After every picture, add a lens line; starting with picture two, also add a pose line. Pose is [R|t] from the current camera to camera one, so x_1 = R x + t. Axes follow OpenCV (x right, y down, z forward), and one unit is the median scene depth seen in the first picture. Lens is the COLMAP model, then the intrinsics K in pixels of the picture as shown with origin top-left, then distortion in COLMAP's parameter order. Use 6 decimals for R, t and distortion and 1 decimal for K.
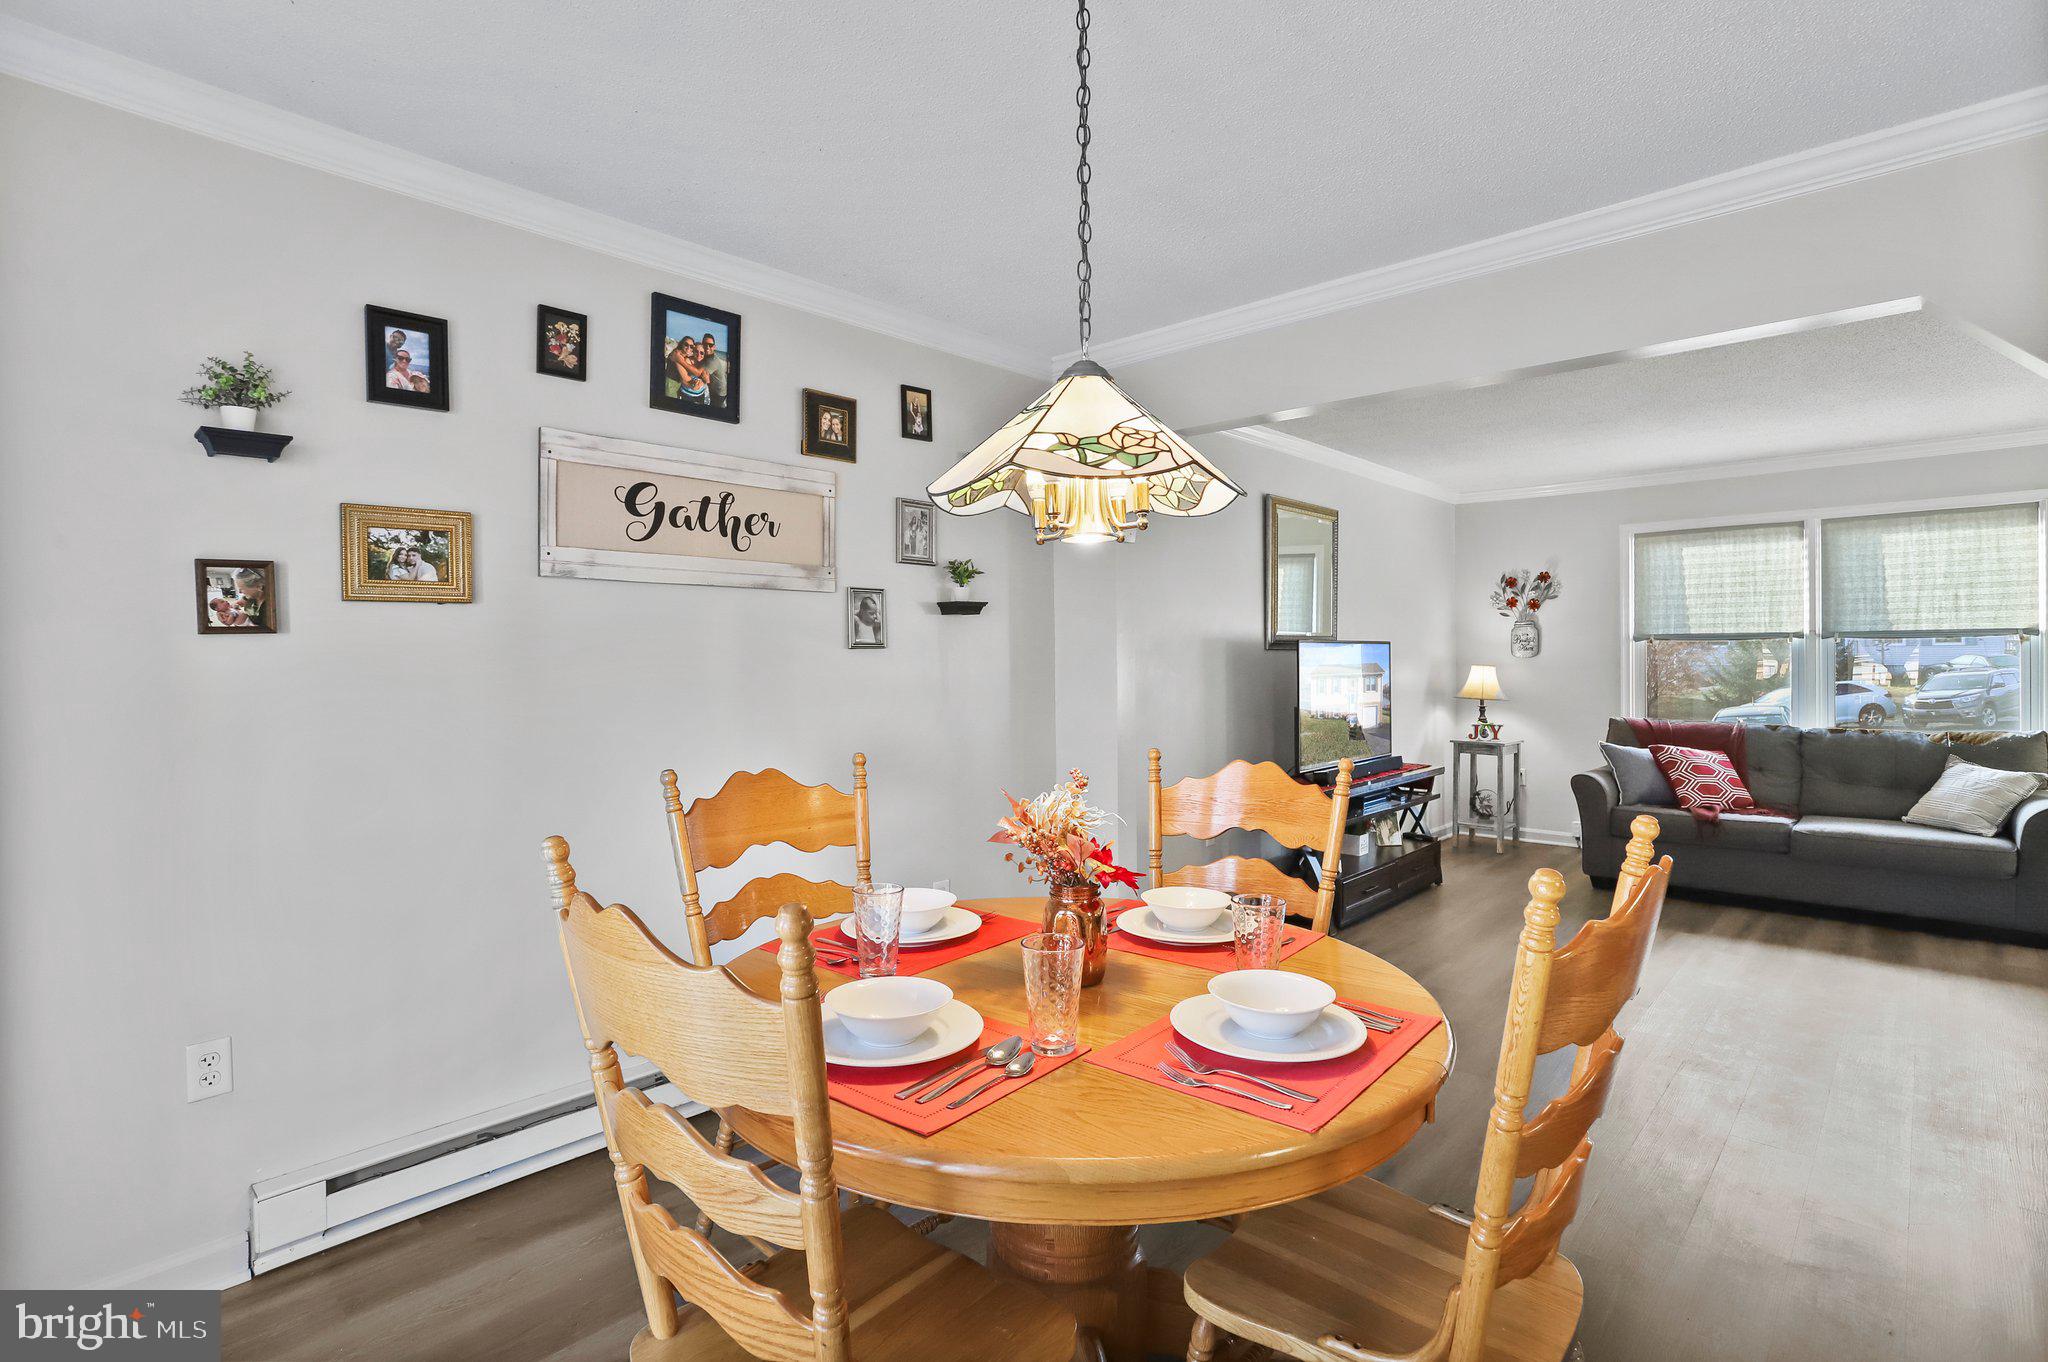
lens RADIAL K [[989.7, 0, 1022.2], [0, 989.7, 662.6], [0, 0, 1]] dist [-0.029809, 0.013548]
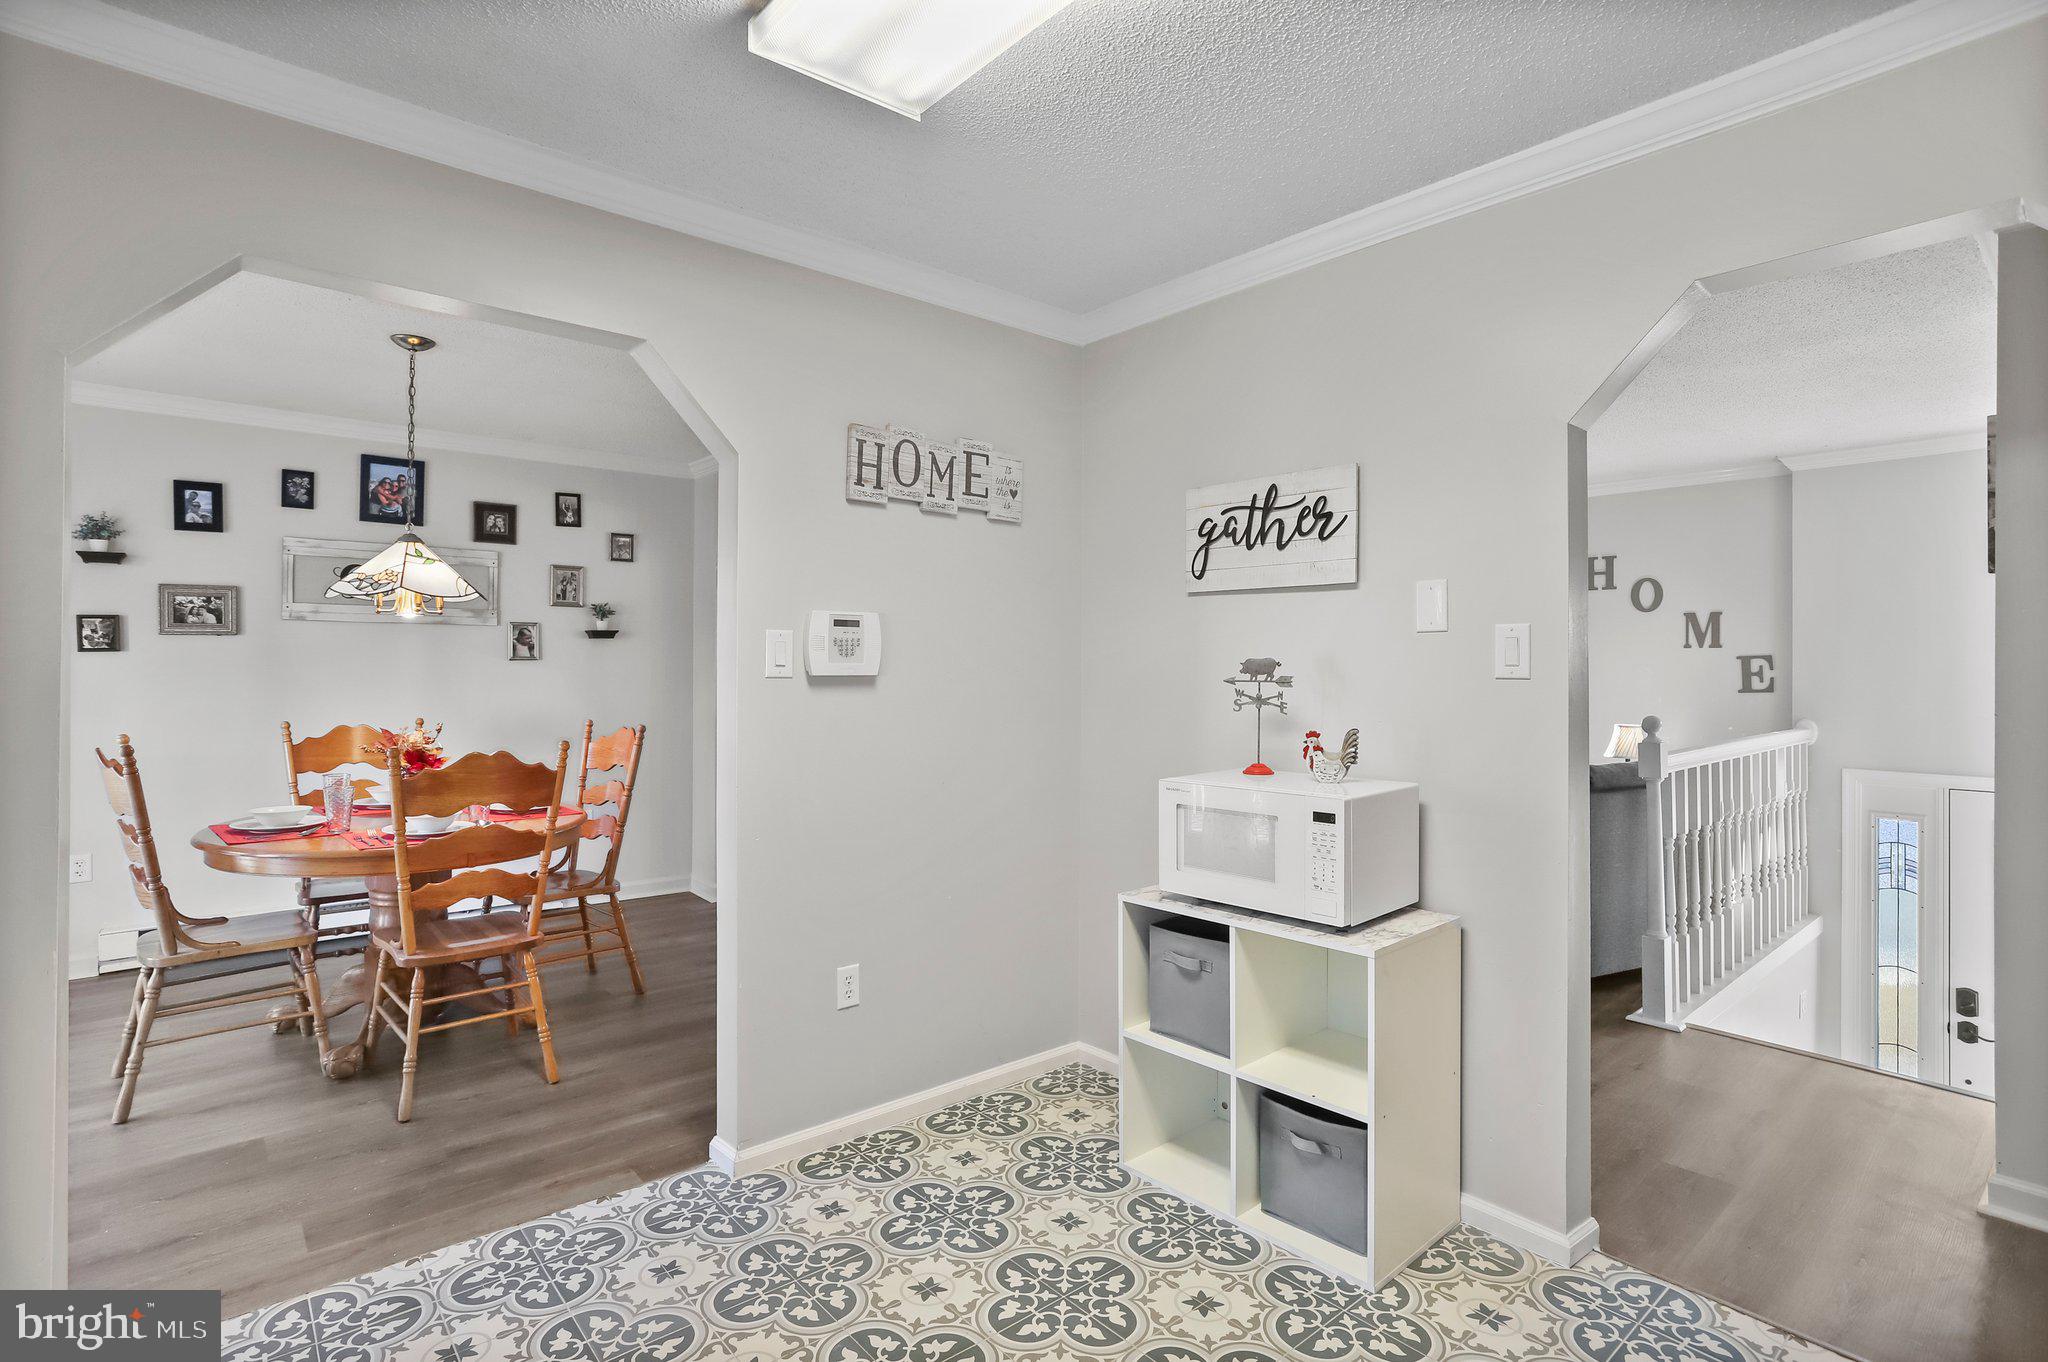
lens RADIAL K [[989.7, 0, 1026.4], [0, 989.7, 668.4], [0, 0, 1]] dist [-0.029809, 0.013548]
pose [[0.993368, 0.007897, -0.114704, 1.059089], [-0.008361, 0.999959, -0.003560, -0.003035], [0.114672, 0.004495, 0.993393, -0.617149]]
